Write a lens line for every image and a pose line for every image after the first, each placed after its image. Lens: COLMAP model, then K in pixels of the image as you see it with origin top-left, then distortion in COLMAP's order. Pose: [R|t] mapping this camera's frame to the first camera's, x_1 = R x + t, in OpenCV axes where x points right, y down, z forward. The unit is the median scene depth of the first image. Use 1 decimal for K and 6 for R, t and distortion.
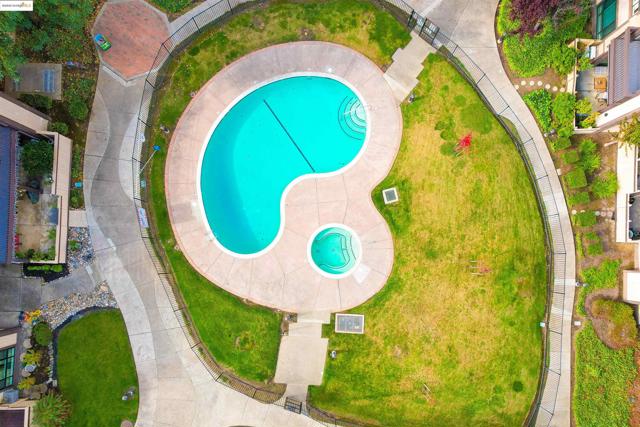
lens RADIAL K [[402.8, 0, 321.1], [0, 402.8, 214.5], [0, 0, 1]] dist [0.002198, 0.005345]
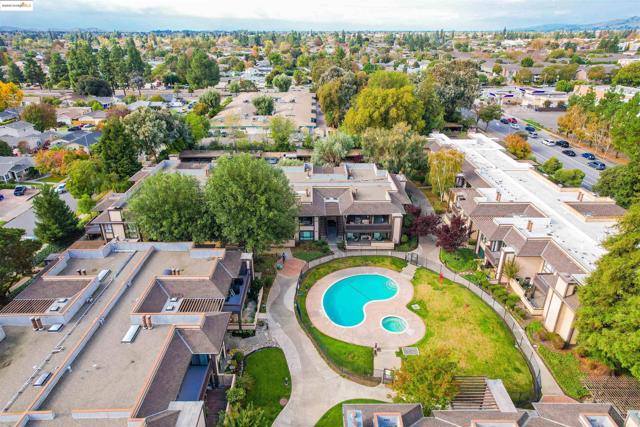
lens RADIAL K [[402.8, 0, 318.2], [0, 402.8, 213.5], [0, 0, 1]] dist [0.002198, 0.005345]
pose [[0.999490, -0.014592, 0.028392, -0.378975], [0.031910, 0.431406, -0.901593, 1.600946], [0.000907, 0.902040, 0.431652, -0.317196]]
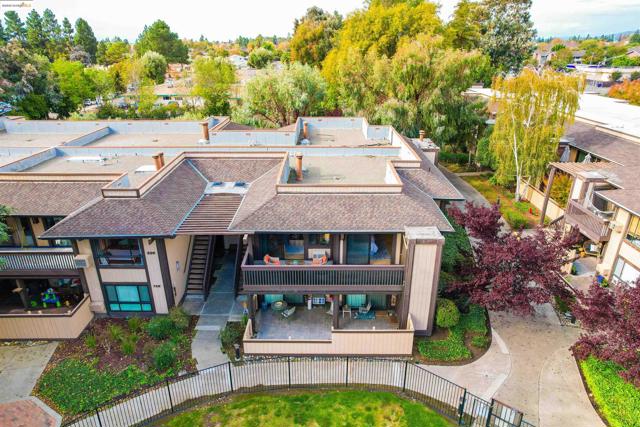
lens RADIAL K [[402.8, 0, 320.4], [0, 402.8, 212.3], [0, 0, 1]] dist [0.002198, 0.005345]
pose [[0.999829, -0.006800, 0.017216, -0.000896], [0.018498, 0.401293, -0.915763, -0.049715], [-0.000682, 0.915925, 0.401350, 0.472586]]
